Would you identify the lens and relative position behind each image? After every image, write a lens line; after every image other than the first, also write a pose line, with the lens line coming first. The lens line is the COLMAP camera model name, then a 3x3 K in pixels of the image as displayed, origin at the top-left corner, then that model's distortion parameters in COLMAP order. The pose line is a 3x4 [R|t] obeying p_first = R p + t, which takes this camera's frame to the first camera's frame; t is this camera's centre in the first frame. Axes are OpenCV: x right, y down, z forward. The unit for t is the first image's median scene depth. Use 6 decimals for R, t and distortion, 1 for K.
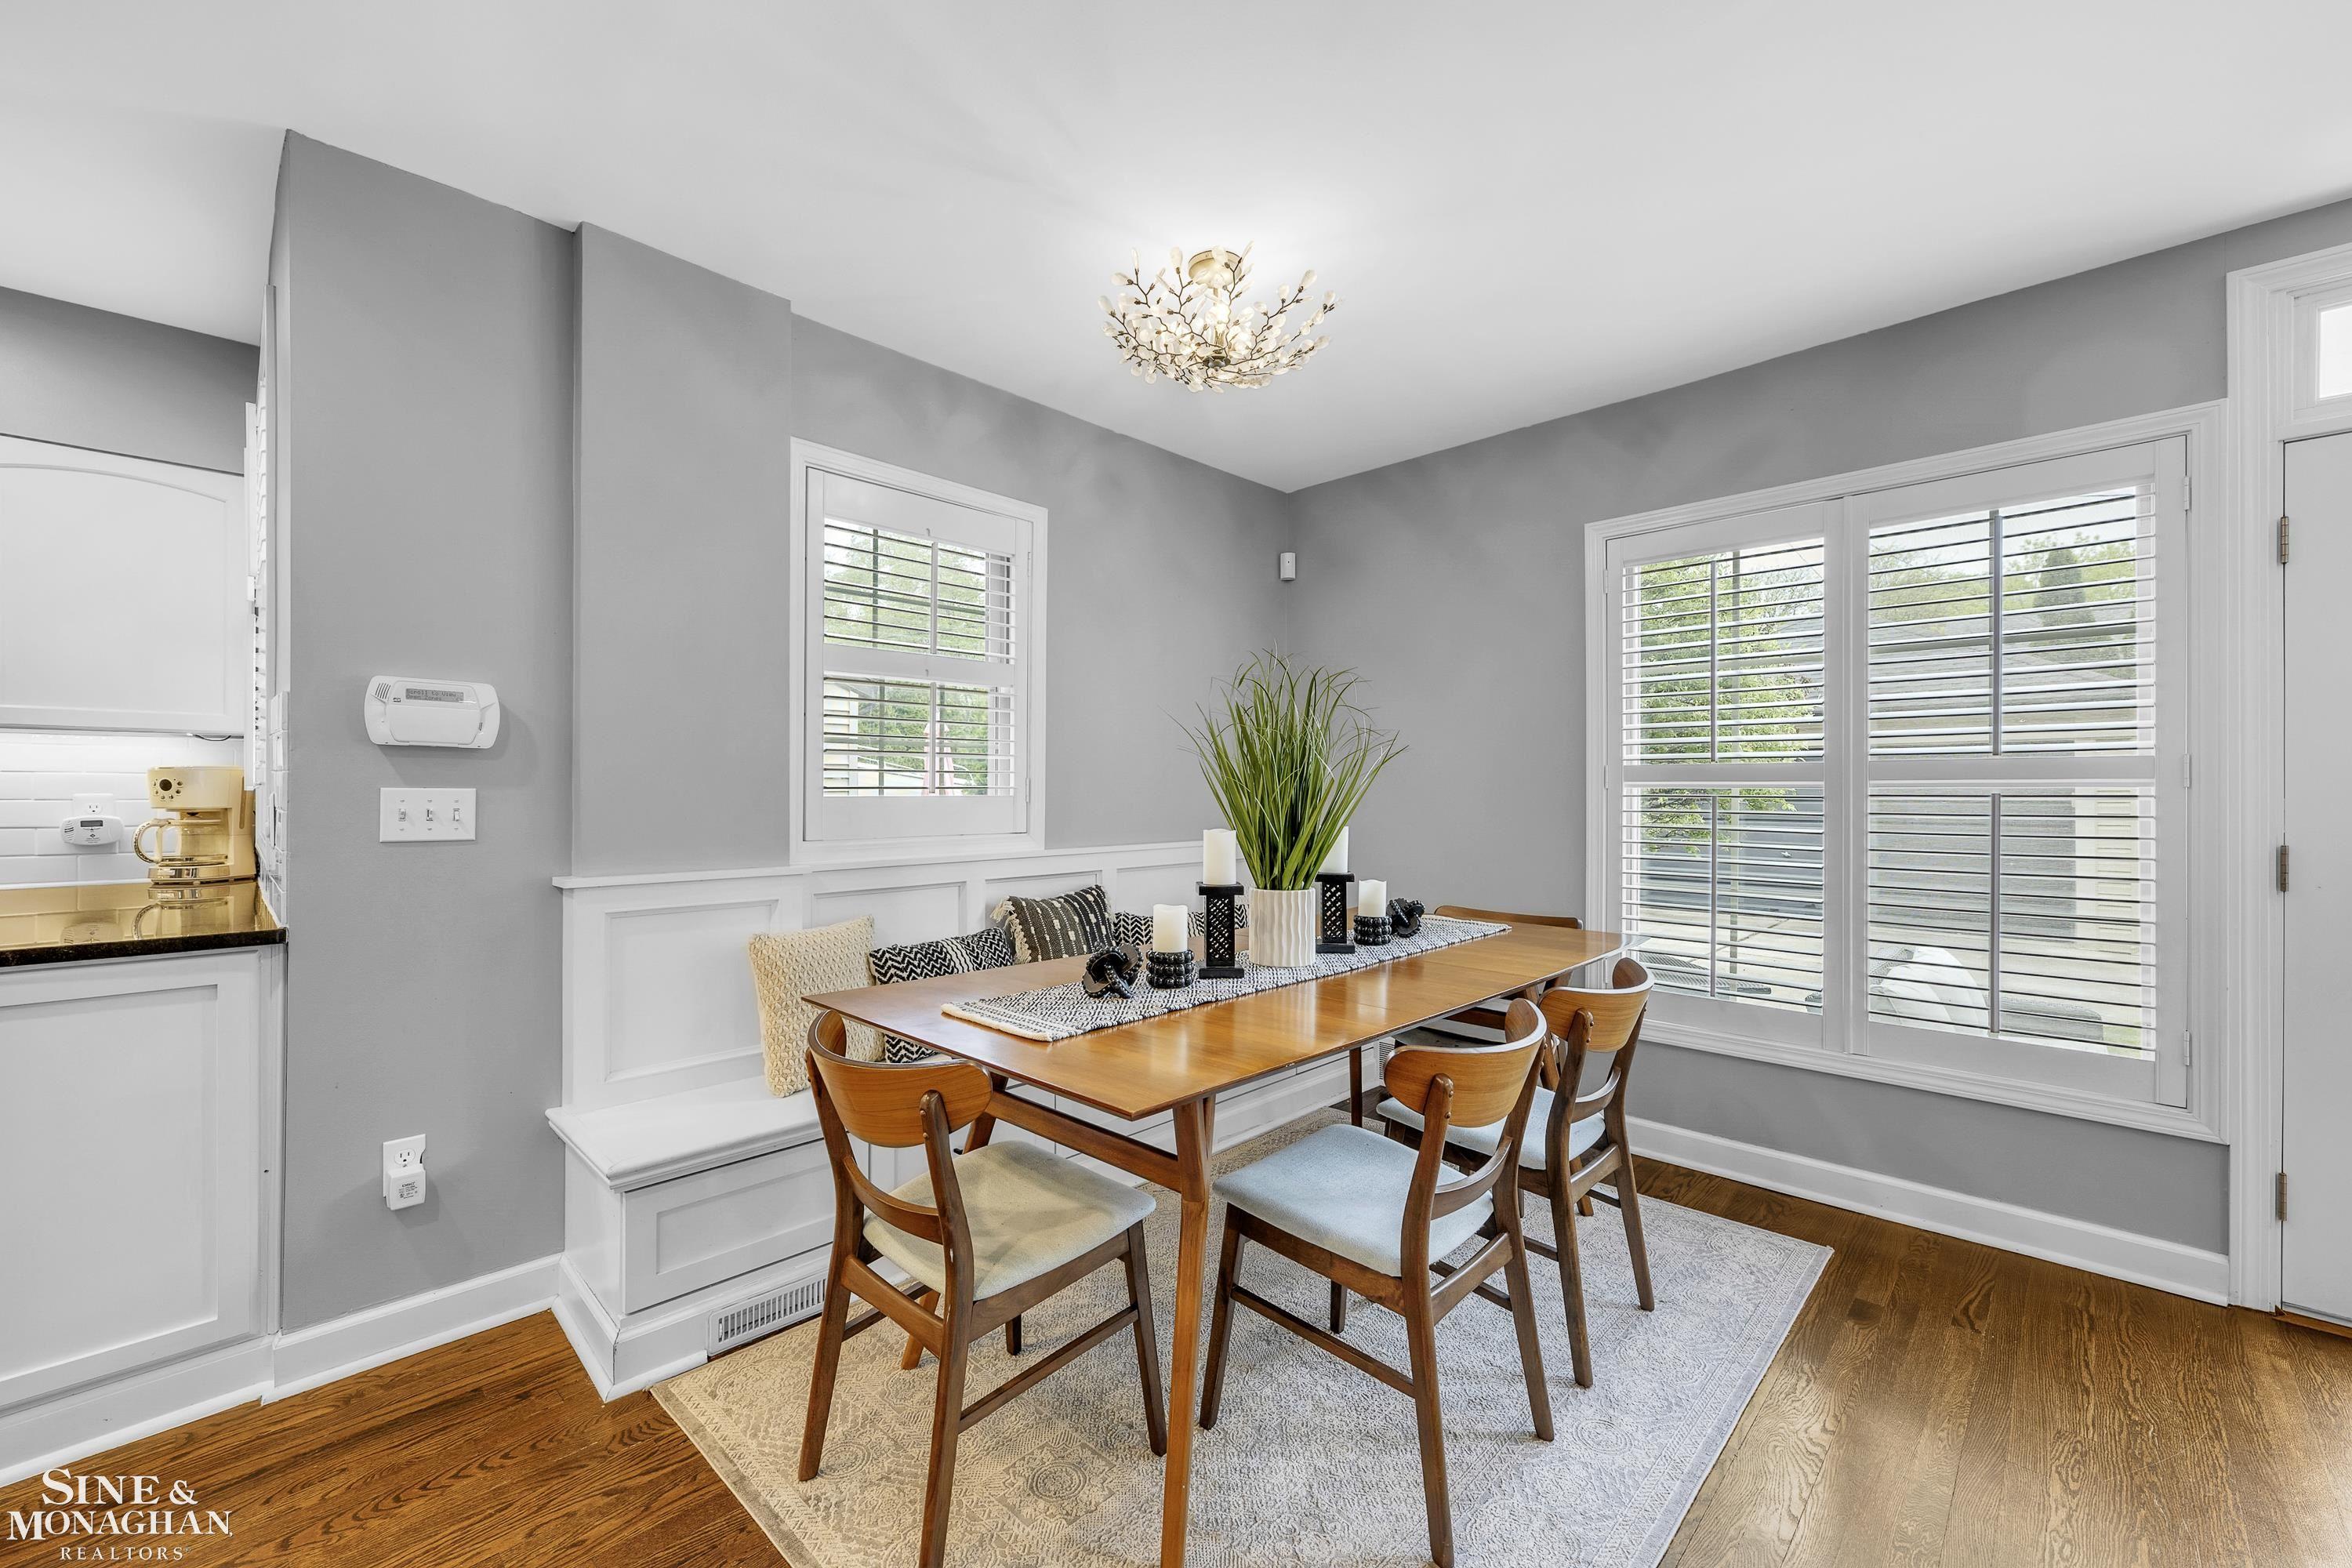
lens RADIAL K [[937.3, 0, 1175.1], [0, 937.3, 788.3], [0, 0, 1]] dist [-0.003178, 0.000802]
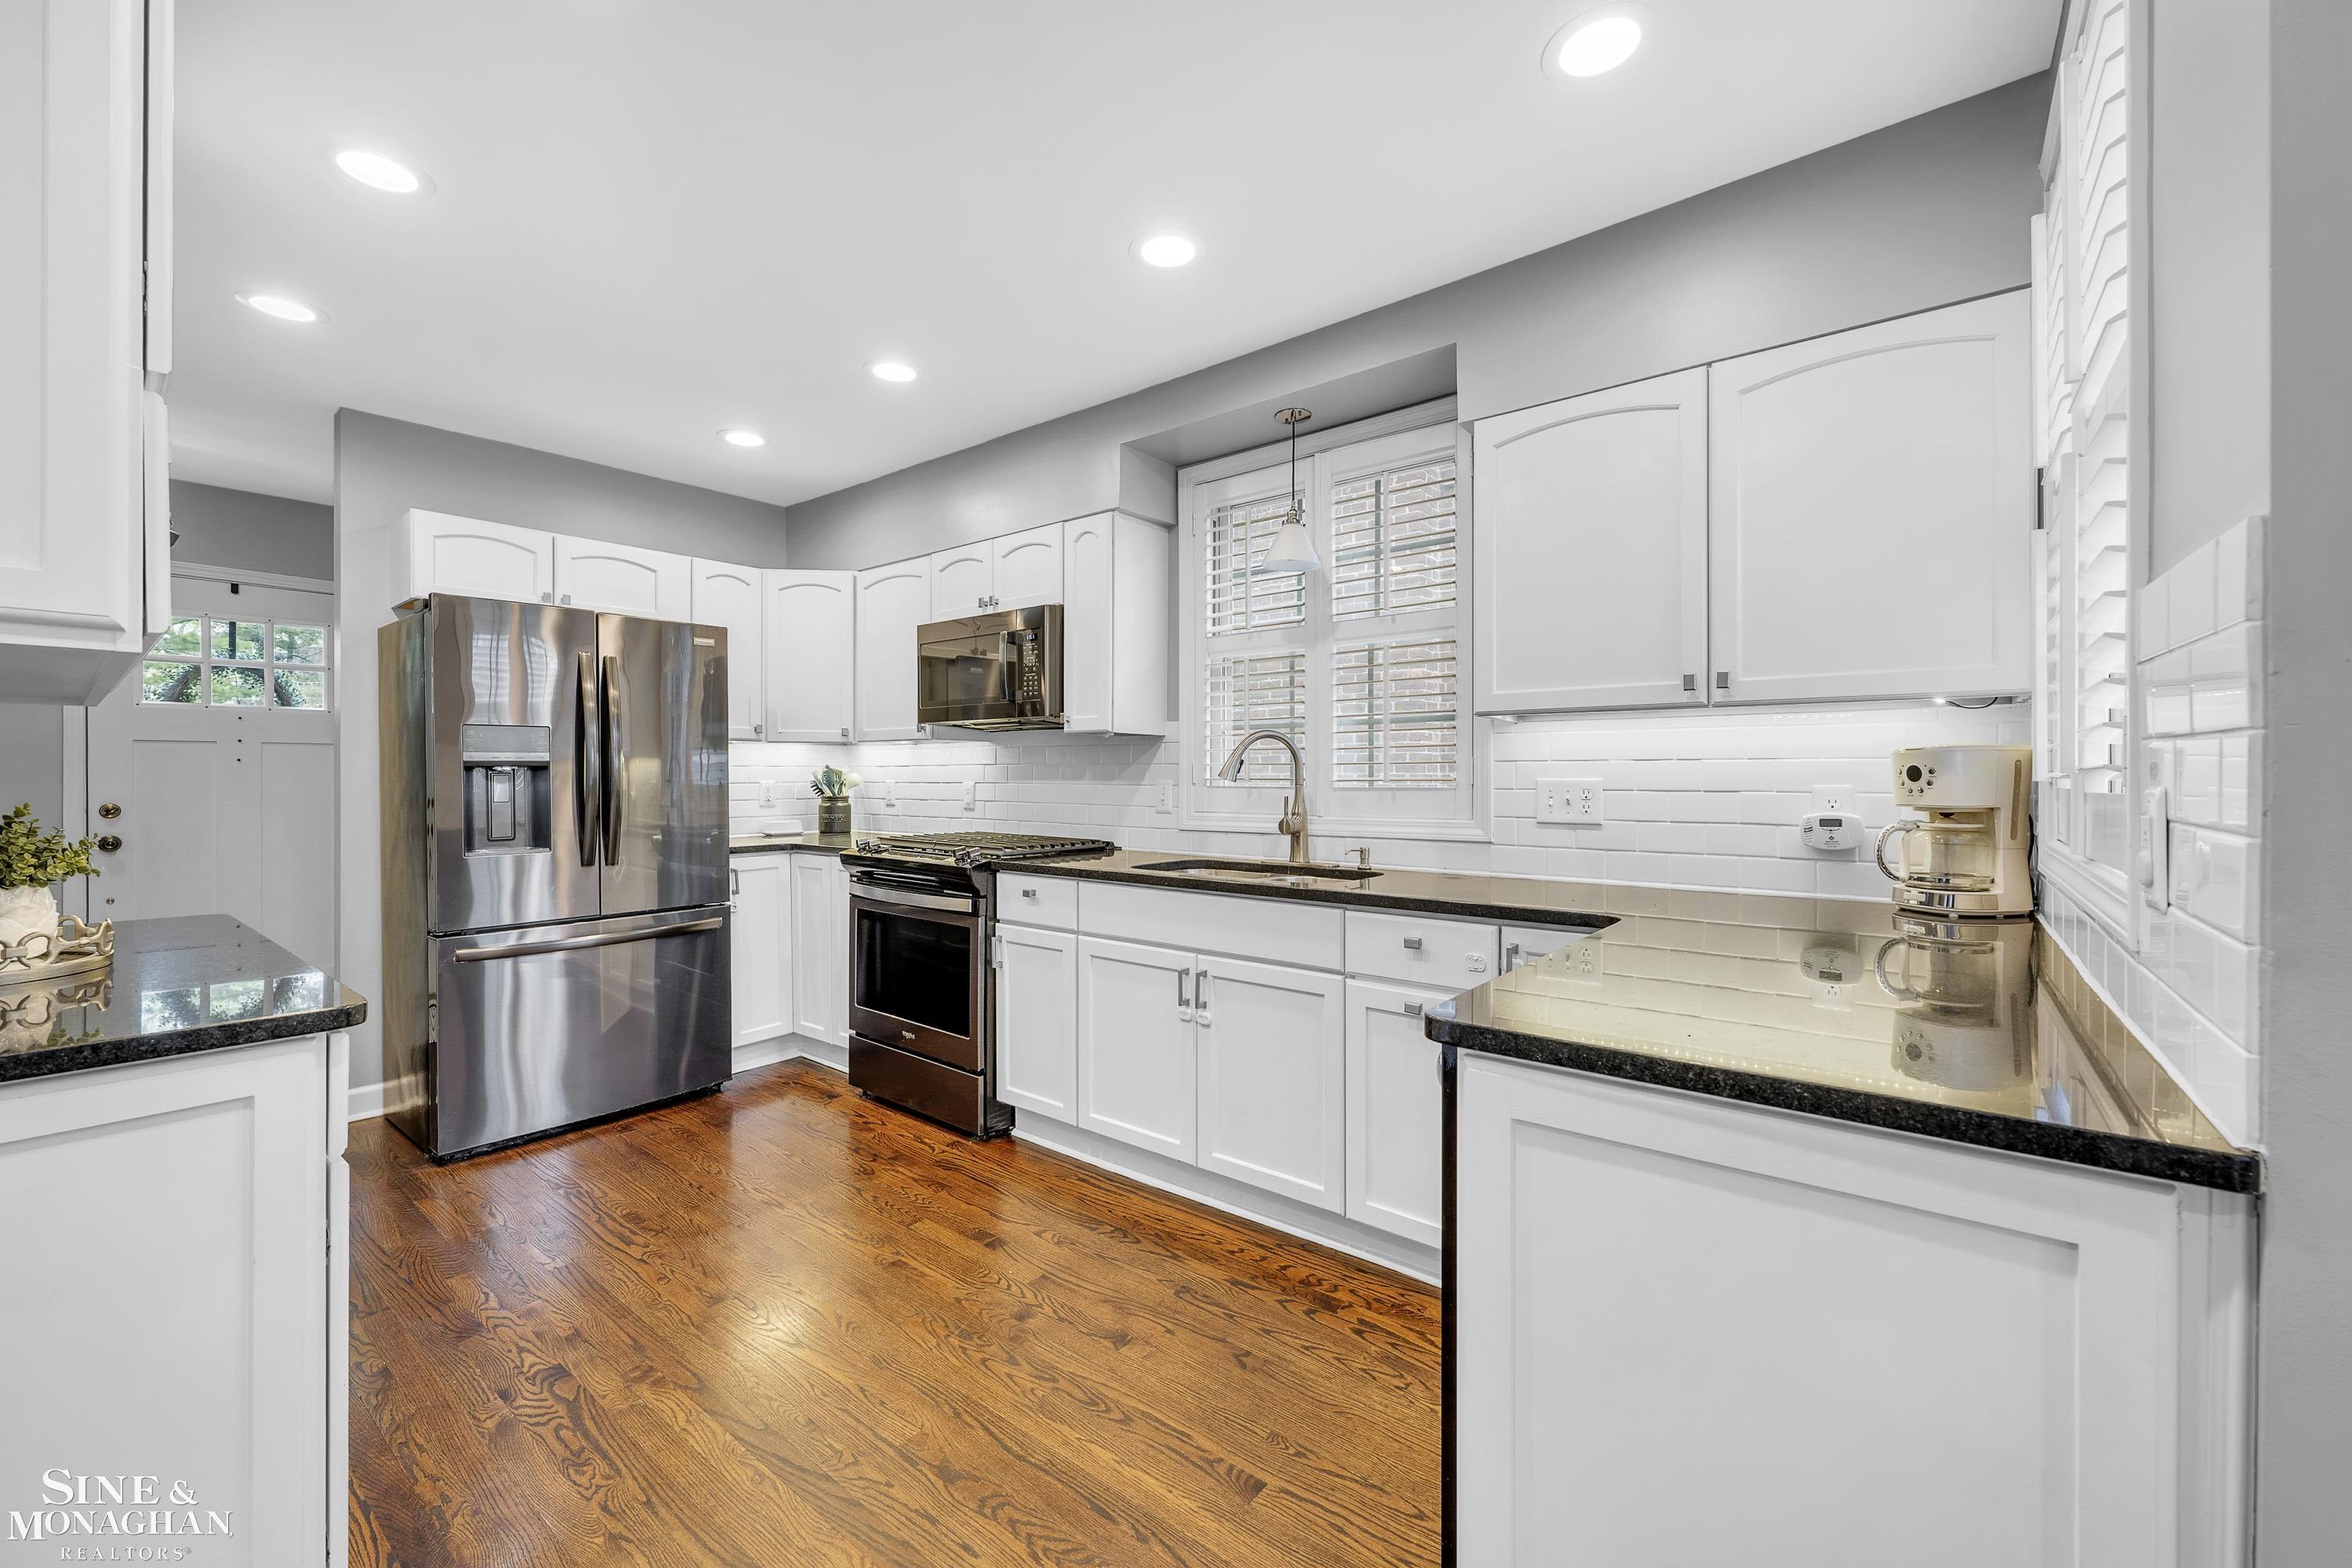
lens RADIAL K [[937.3, 0, 1172.6], [0, 937.3, 783.1], [0, 0, 1]] dist [-0.003178, 0.000802]
pose [[0.100610, 0.003212, -0.994921, -0.430387], [0.000803, 0.999994, 0.003310, 0.001038], [0.994926, -0.001132, 0.100607, 0.368783]]
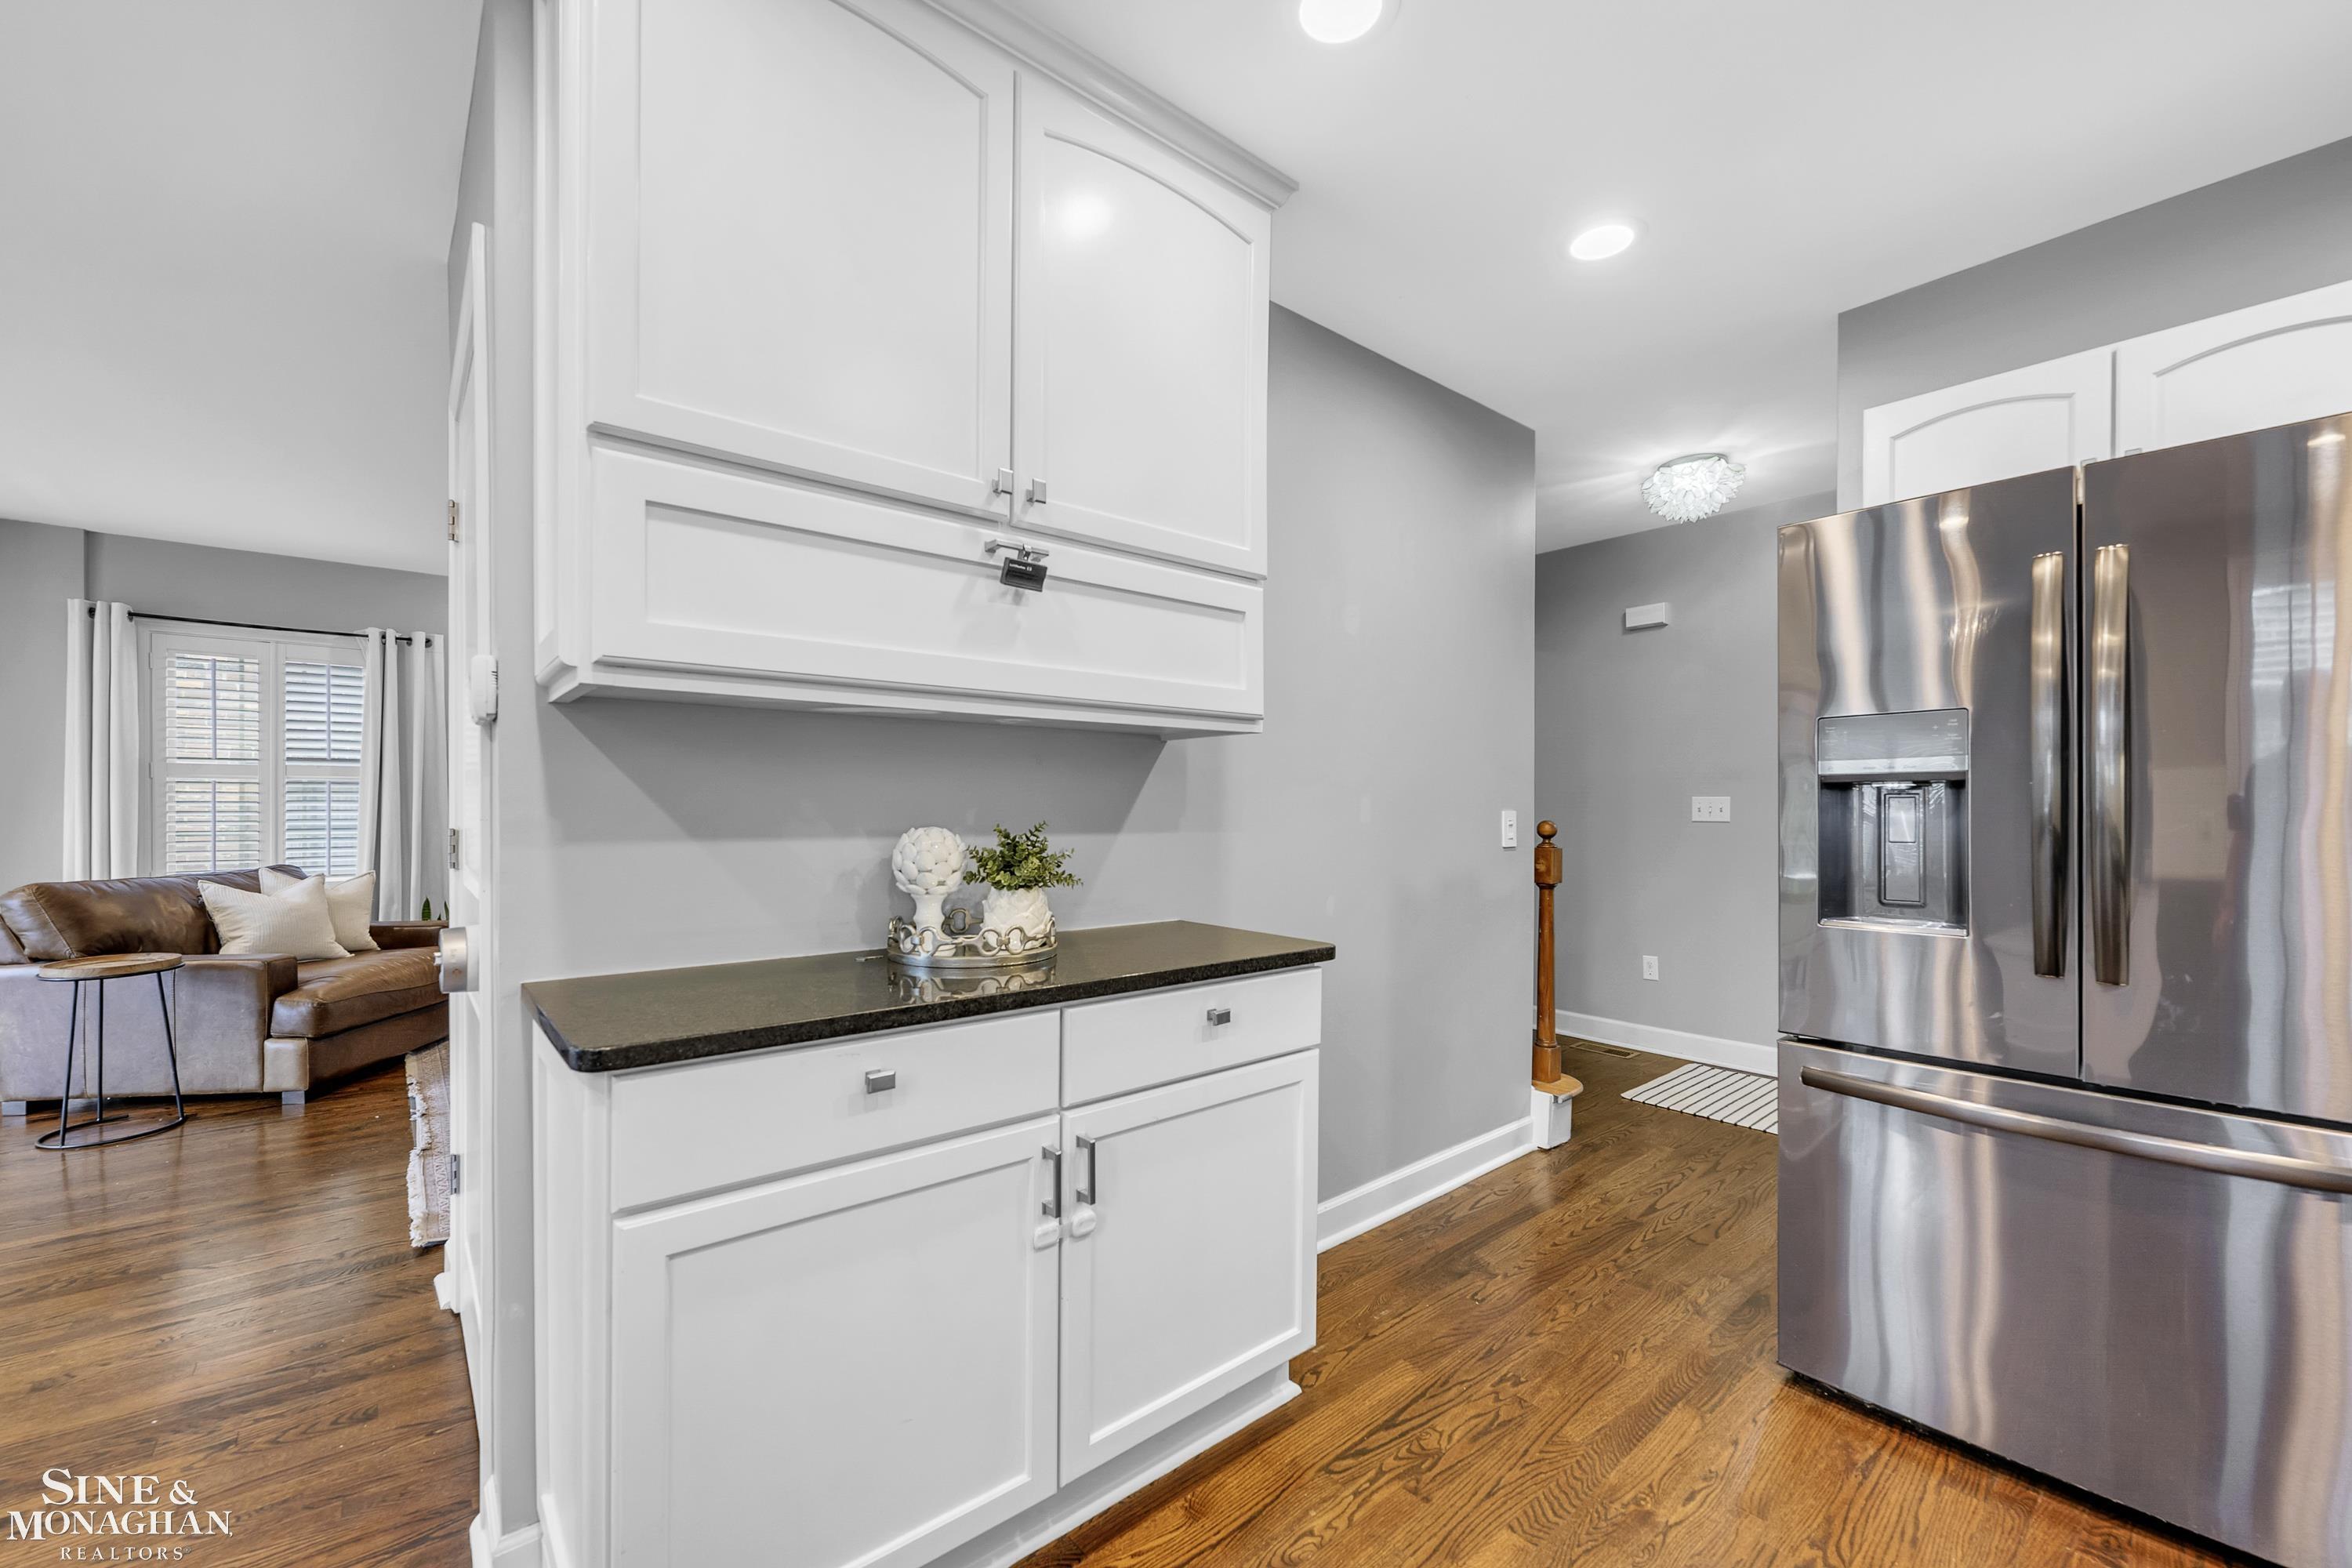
lens RADIAL K [[937.3, 0, 1162.7], [0, 937.3, 807.9], [0, 0, 1]] dist [-0.003178, 0.000802]
pose [[-0.996176, -0.005847, 0.087171, -1.180044], [-0.005564, 0.999978, 0.003491, 0.003048], [-0.087190, 0.002993, -0.996187, 0.397988]]
